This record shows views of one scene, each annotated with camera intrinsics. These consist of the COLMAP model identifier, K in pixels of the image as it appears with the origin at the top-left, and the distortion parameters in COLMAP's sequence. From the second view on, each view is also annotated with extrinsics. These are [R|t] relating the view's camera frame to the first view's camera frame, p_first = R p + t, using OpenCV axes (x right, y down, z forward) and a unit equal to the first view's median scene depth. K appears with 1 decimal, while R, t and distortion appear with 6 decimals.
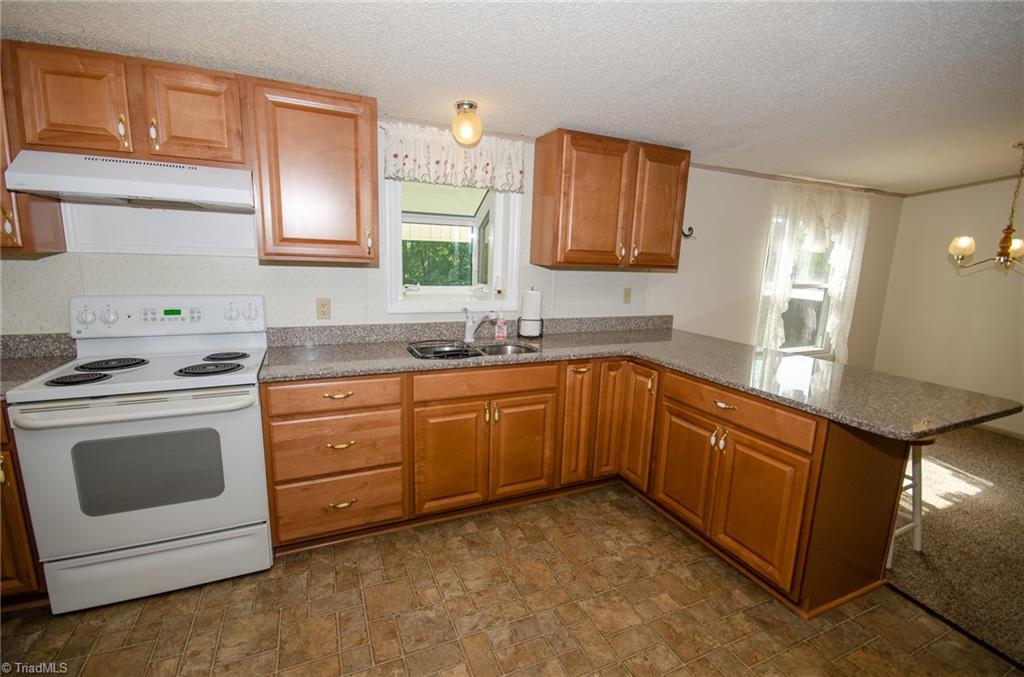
lens RADIAL K [[456.2, 0, 517.4], [0, 456.2, 340.3], [0, 0, 1]] dist [0.000581, -0.002776]
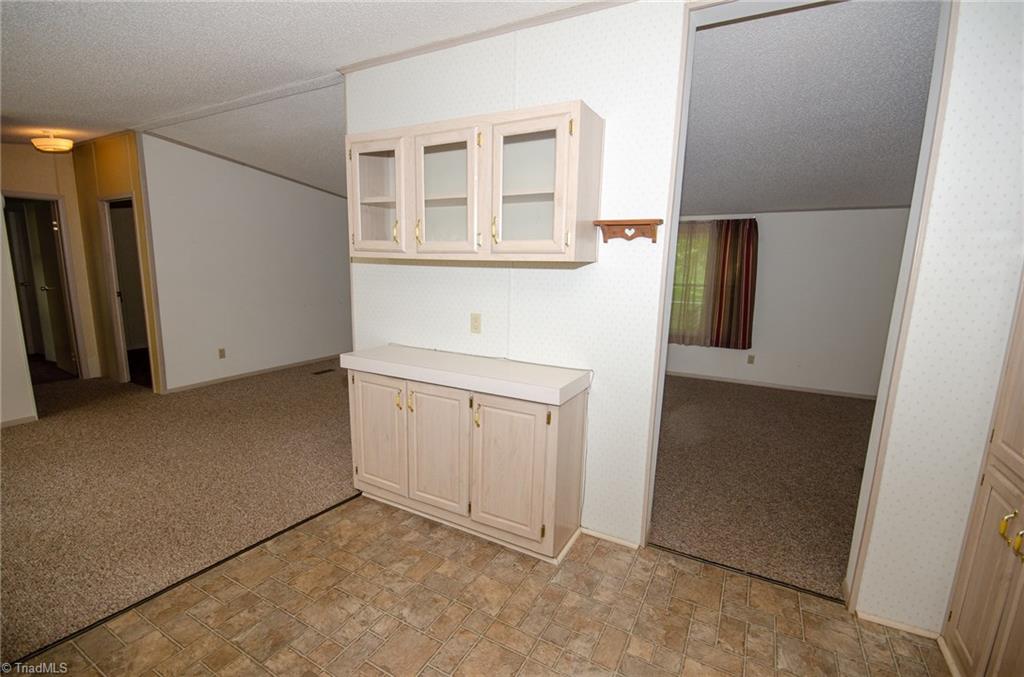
lens RADIAL K [[456.2, 0, 512.4], [0, 456.2, 342.2], [0, 0, 1]] dist [0.000581, -0.002776]
pose [[-0.593954, -0.185525, 0.782815, -0.804745], [0.104002, 0.947174, 0.303389, -0.214693], [-0.797748, 0.261613, -0.543283, 0.937789]]
